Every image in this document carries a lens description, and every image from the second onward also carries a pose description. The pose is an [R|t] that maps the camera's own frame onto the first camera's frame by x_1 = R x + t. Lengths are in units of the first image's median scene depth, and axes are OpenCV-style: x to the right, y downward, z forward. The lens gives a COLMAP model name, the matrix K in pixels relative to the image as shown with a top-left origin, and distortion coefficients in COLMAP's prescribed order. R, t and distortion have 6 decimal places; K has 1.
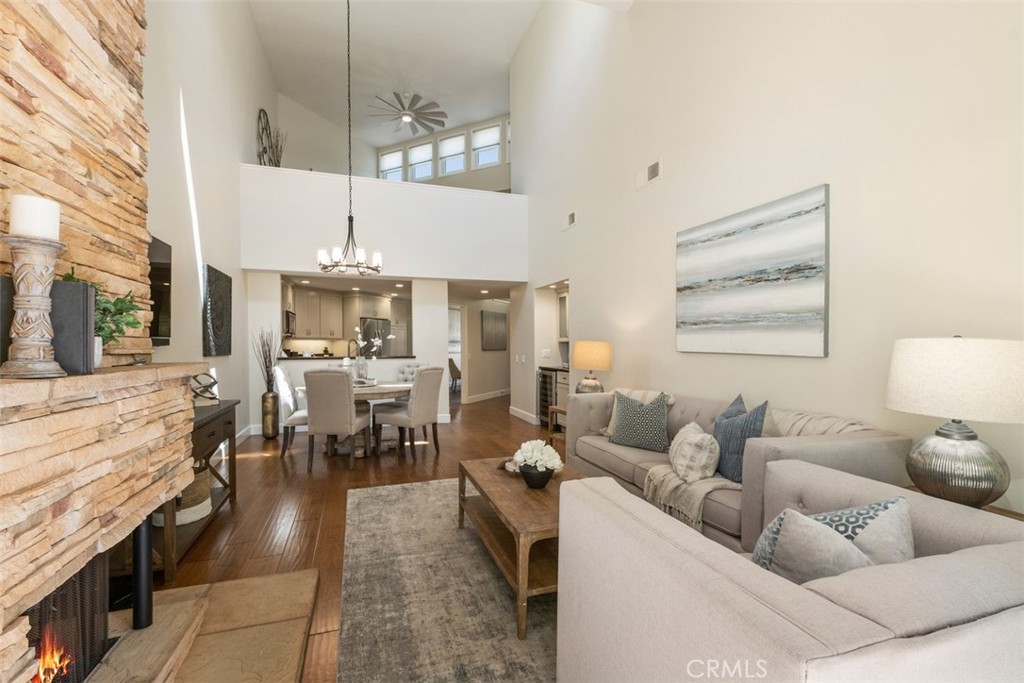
lens RADIAL K [[443.0, 0, 512.0], [0, 443.0, 341.5], [0, 0, 1]] dist [0.000110, 0.000132]
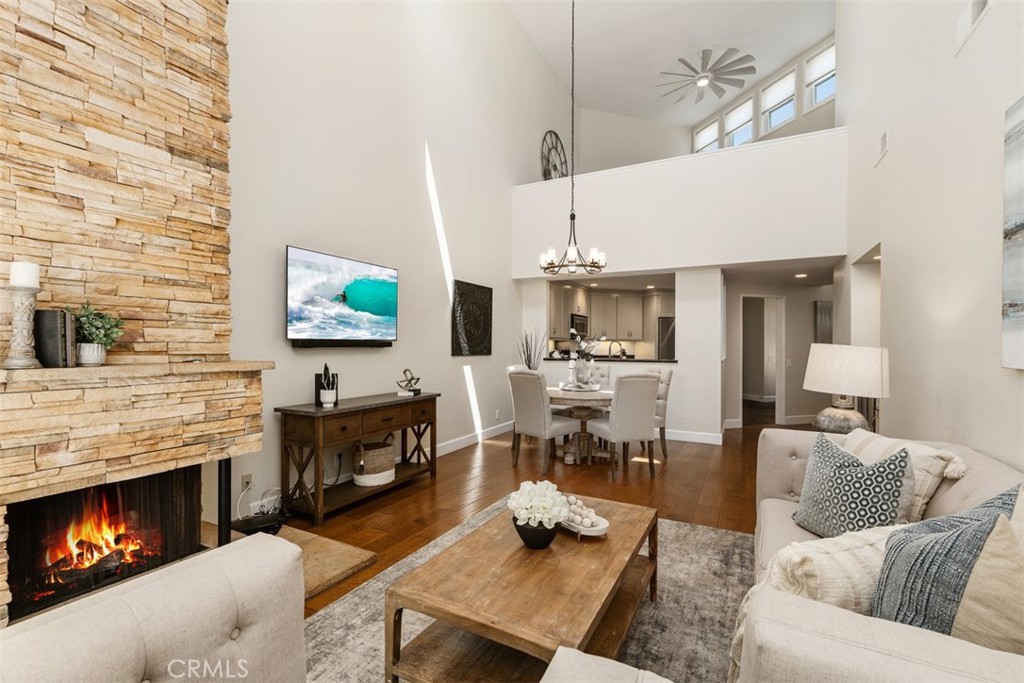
lens RADIAL K [[458.2, 0, 512.0], [0, 458.2, 341.5], [0, 0, 1]] dist [0.004387, -0.000005]
pose [[0.679984, -0.000488, -0.733227, 0.212744], [-0.000308, 0.999999, -0.000952, -0.002471], [0.733227, 0.000873, 0.679984, 0.166121]]
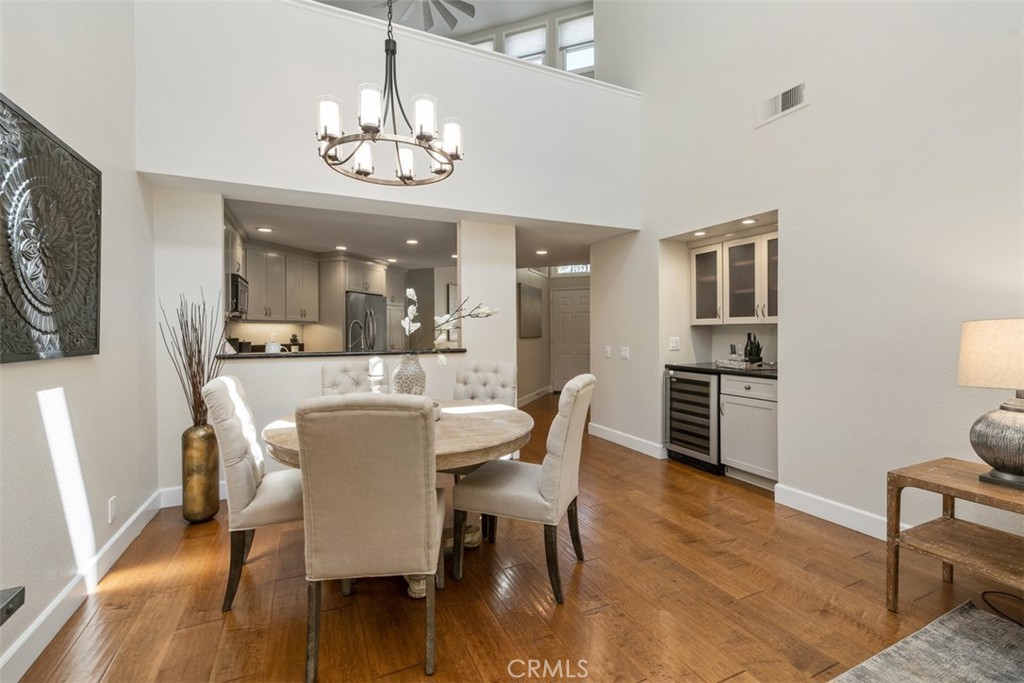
lens RADIAL K [[443.8, 0, 513.0], [0, 443.8, 324.2], [0, 0, 1]] dist [-0.000117, 0.000104]
pose [[0.995089, -0.000458, 0.098986, -0.212580], [0.001292, 0.999964, -0.008364, 0.004523], [-0.098979, 0.008451, 0.995054, 0.405428]]
